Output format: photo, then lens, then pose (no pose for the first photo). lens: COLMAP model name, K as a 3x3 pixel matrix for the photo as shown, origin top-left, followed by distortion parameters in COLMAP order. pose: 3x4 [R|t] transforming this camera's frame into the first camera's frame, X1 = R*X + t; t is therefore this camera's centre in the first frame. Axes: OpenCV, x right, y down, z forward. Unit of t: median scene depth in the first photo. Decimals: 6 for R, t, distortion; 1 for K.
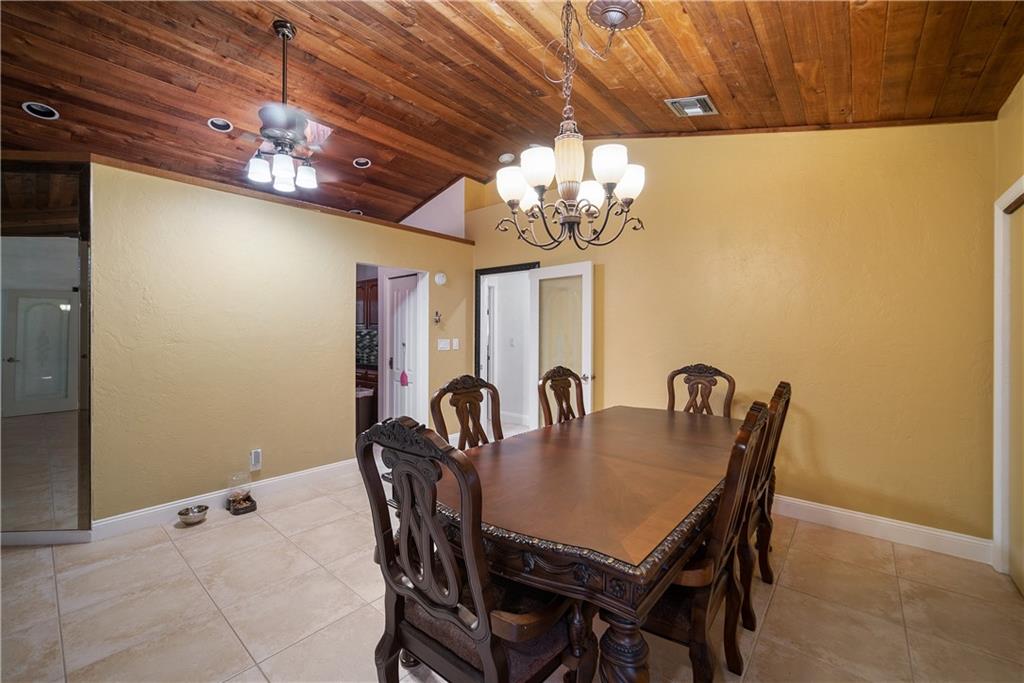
lens RADIAL K [[418.3, 0, 510.6], [0, 418.3, 335.5], [0, 0, 1]] dist [-0.028779, 0.012513]
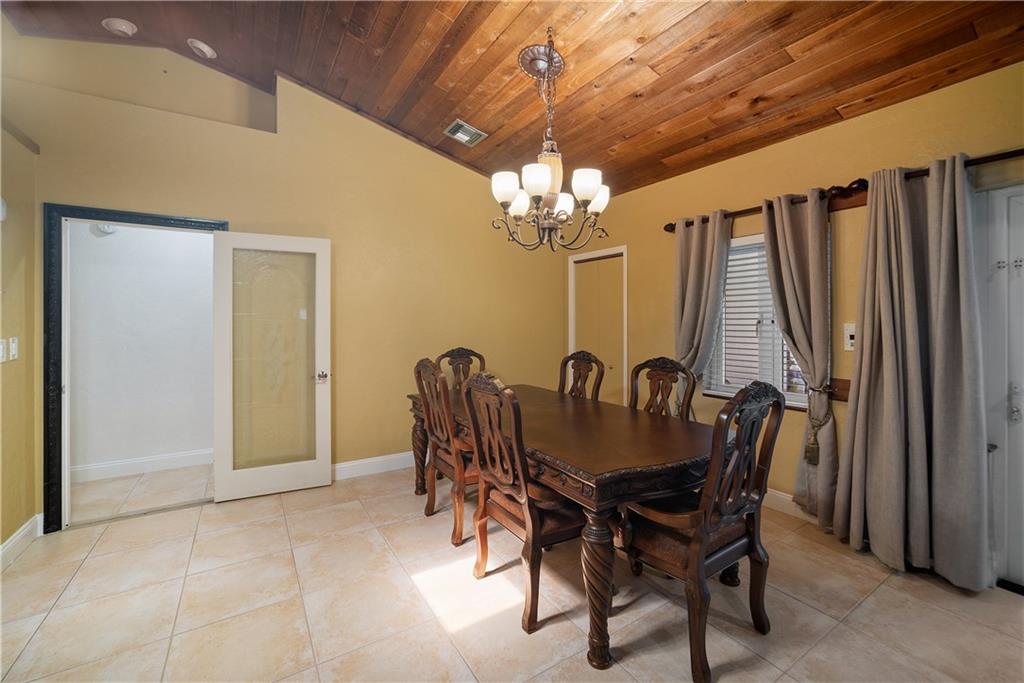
lens RADIAL K [[426.3, 0, 508.1], [0, 426.3, 324.0], [0, 0, 1]] dist [-0.029133, 0.015423]
pose [[0.298007, -0.011250, 0.954498, -0.532515], [0.011477, 0.999901, 0.008202, -0.007072], [-0.954495, 0.008510, 0.298106, 0.389083]]
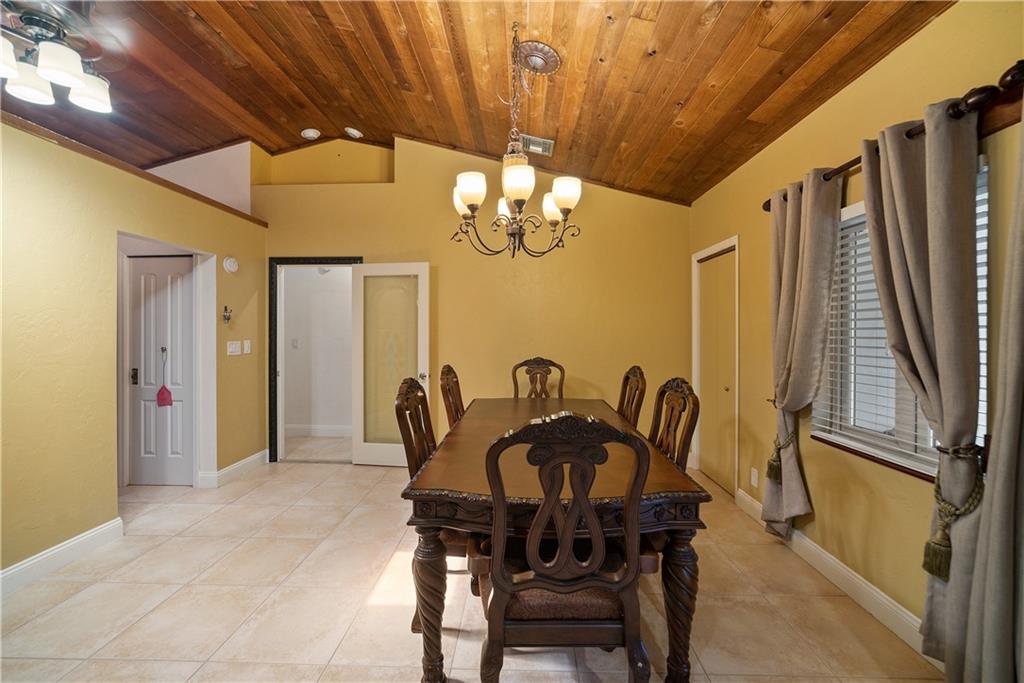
lens RADIAL K [[418.3, 0, 510.6], [0, 418.3, 335.5], [0, 0, 1]] dist [-0.028779, 0.012513]
pose [[0.781112, -0.009292, 0.624322, -0.291819], [0.007807, 0.999956, 0.005115, -0.002369], [-0.624343, 0.000879, 0.781150, 0.071223]]
